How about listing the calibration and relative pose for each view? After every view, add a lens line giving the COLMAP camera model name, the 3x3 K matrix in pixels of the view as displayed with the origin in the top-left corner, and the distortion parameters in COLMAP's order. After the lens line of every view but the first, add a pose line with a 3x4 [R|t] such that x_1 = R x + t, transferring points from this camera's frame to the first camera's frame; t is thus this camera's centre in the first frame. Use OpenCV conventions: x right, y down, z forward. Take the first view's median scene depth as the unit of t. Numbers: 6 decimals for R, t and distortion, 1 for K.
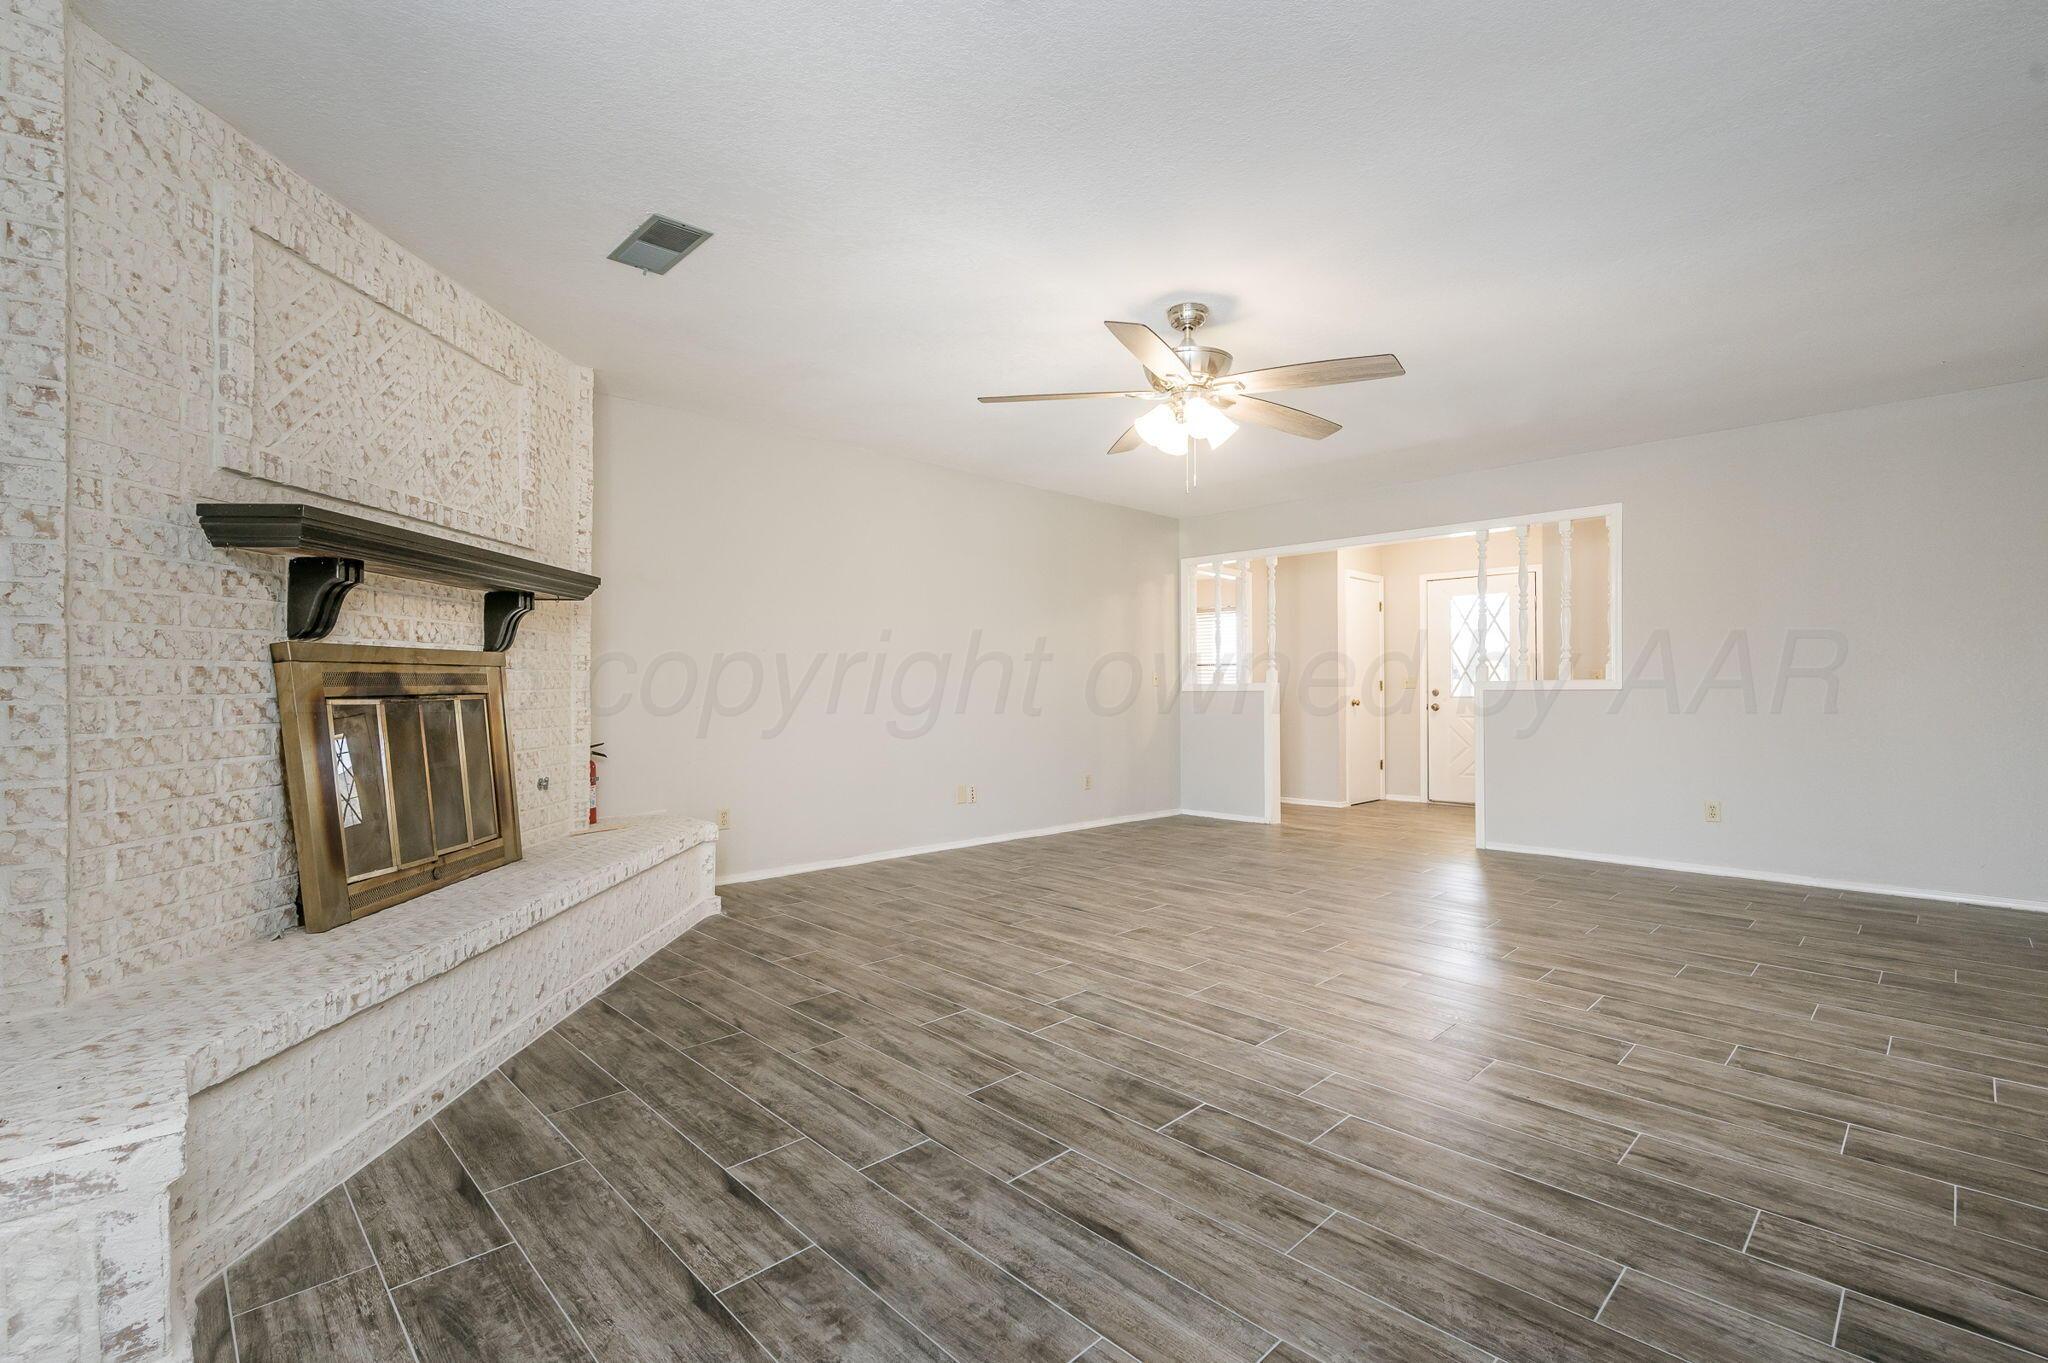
lens RADIAL K [[924.9, 0, 1014.0], [0, 924.9, 685.6], [0, 0, 1]] dist [-0.002604, 0.000602]
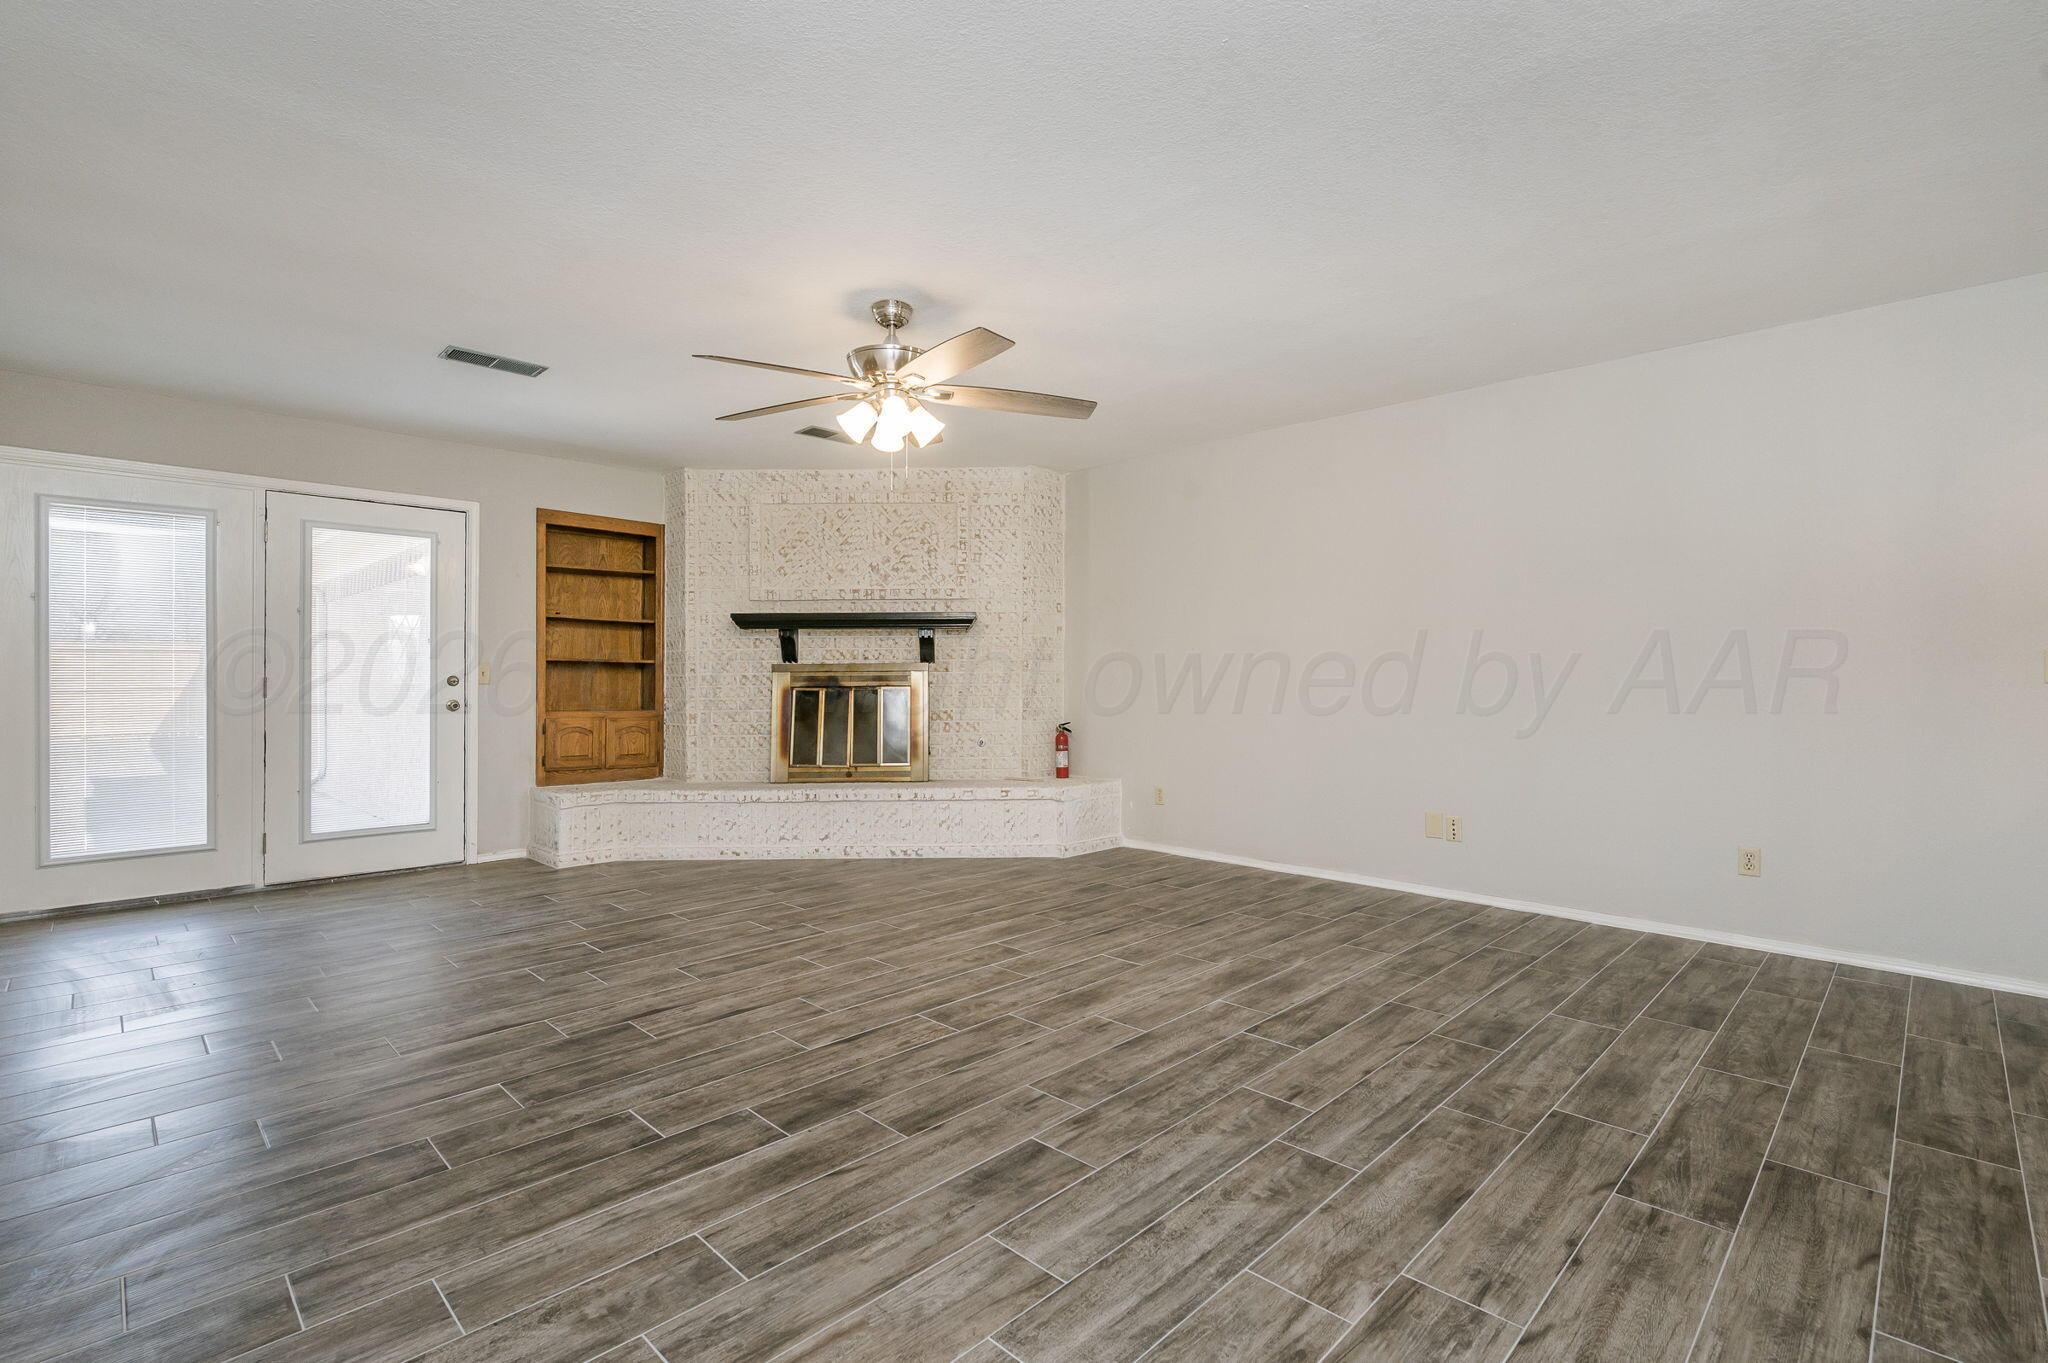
lens RADIAL K [[924.9, 0, 1014.0], [0, 924.9, 685.6], [0, 0, 1]] dist [-0.002604, 0.000602]
pose [[0.017898, 0.006306, -0.999820, 1.358417], [0.002857, 0.999976, 0.006358, -0.003972], [0.999836, -0.002970, 0.017880, 1.276751]]
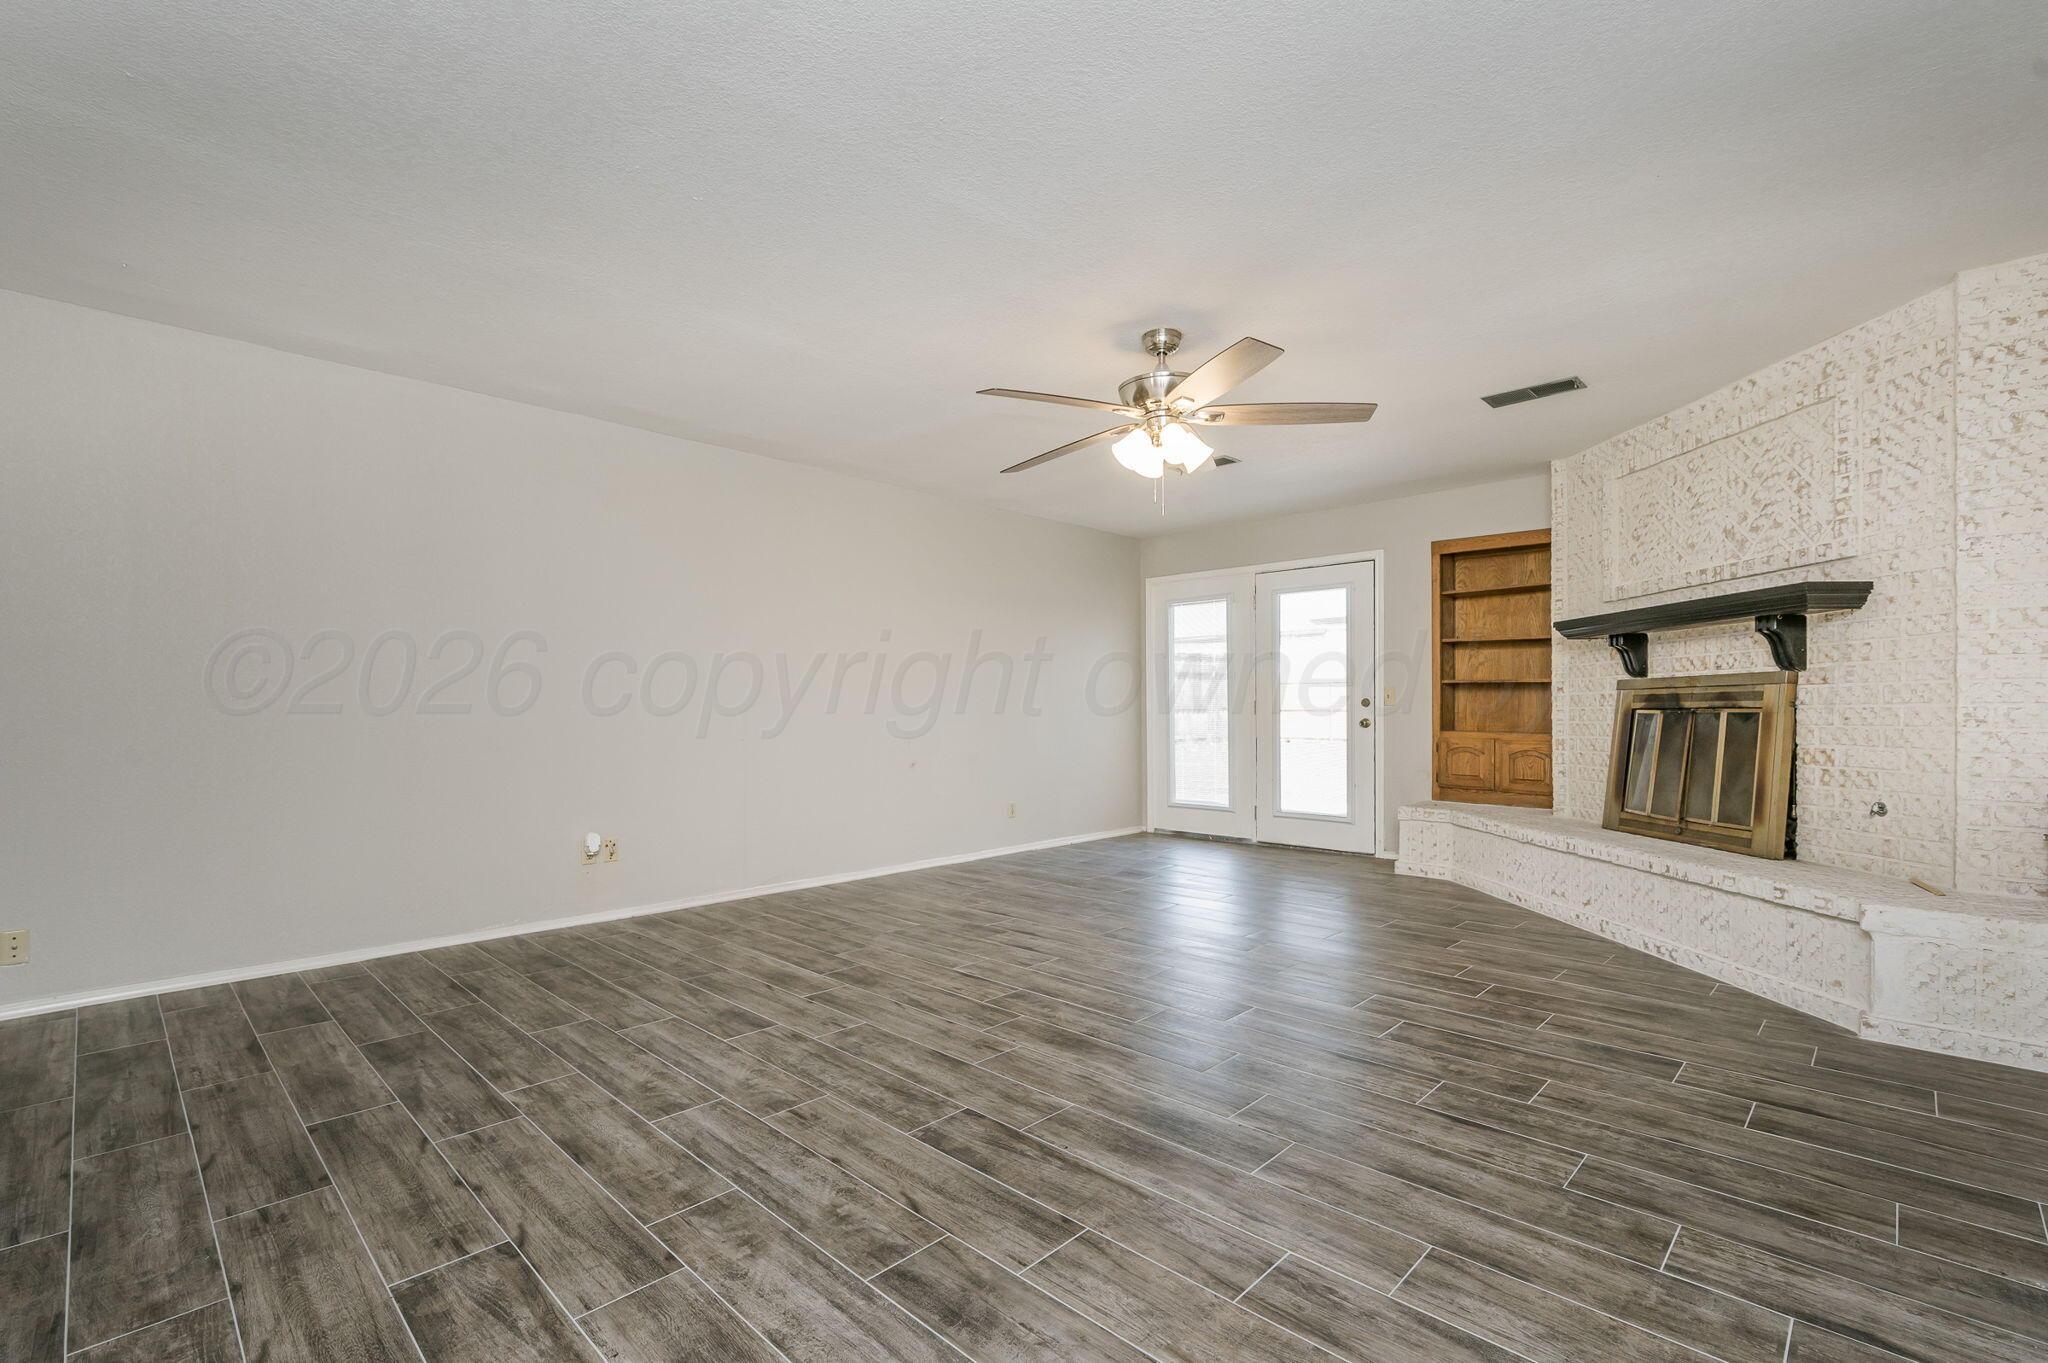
lens RADIAL K [[906.1, 0, 1030.1], [0, 906.1, 707.6], [0, 0, 1]] dist [-0.002500, -0.000188]
pose [[-0.999046, 0.005860, -0.043276, 0.435445], [0.005925, 0.999981, -0.001385, 0.004951], [0.043267, -0.001640, -0.999062, 2.284881]]
